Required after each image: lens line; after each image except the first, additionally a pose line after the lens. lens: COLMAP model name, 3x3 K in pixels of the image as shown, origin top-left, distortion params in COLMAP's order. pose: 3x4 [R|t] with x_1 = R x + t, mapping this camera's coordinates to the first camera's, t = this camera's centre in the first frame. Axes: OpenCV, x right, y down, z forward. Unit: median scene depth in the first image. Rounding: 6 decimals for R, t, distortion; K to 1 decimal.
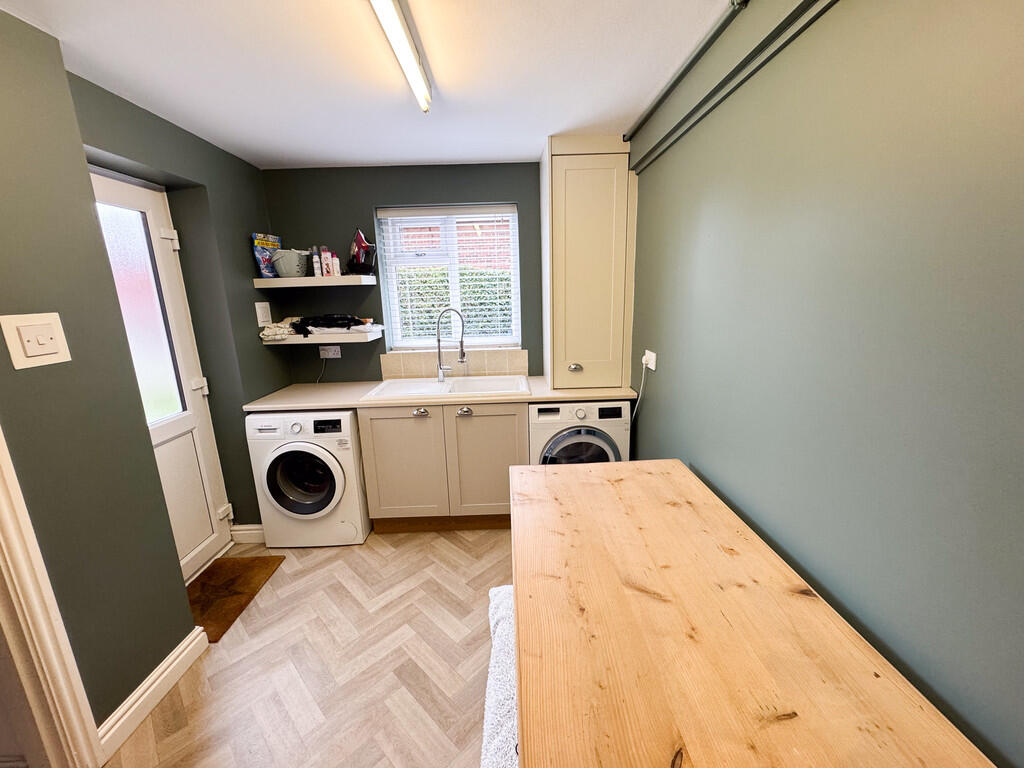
lens RADIAL K [[410.1, 0, 512.4], [0, 410.1, 384.1], [0, 0, 1]] dist [0.000041, -0.000239]
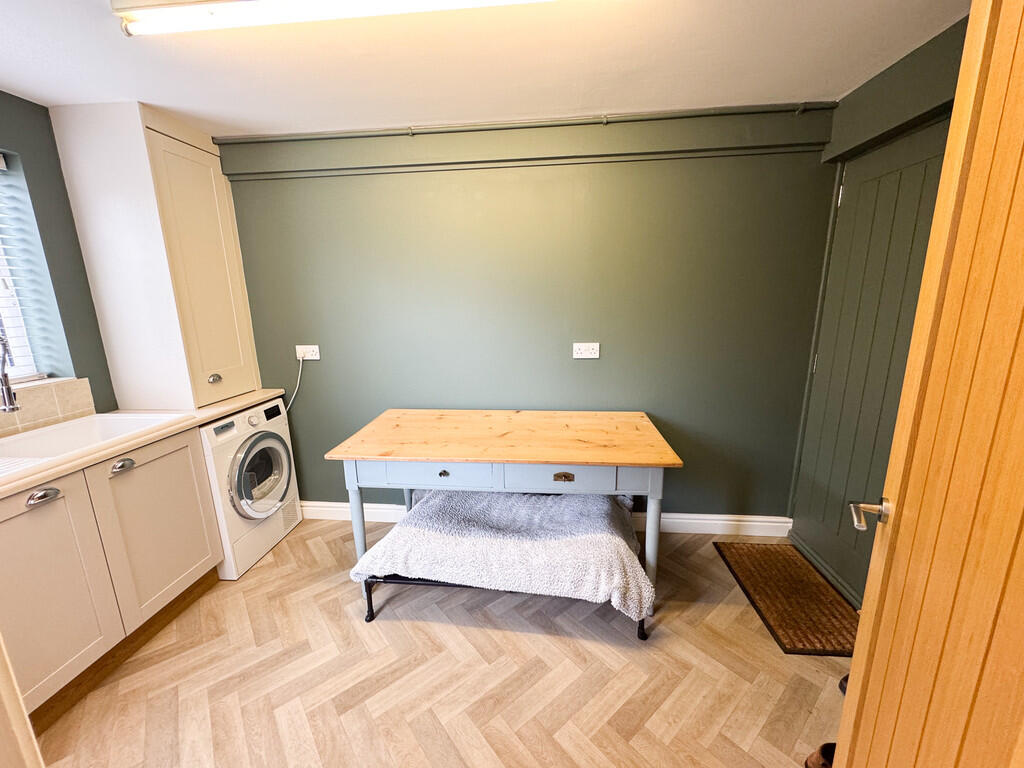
lens RADIAL K [[410.1, 0, 511.4], [0, 410.1, 384.4], [0, 0, 1]] dist [0.000041, -0.000239]
pose [[0.114116, -0.183642, 0.976347, -0.674943], [0.235520, 0.959752, 0.152993, -0.012589], [-0.965146, 0.212491, 0.152775, 0.257340]]
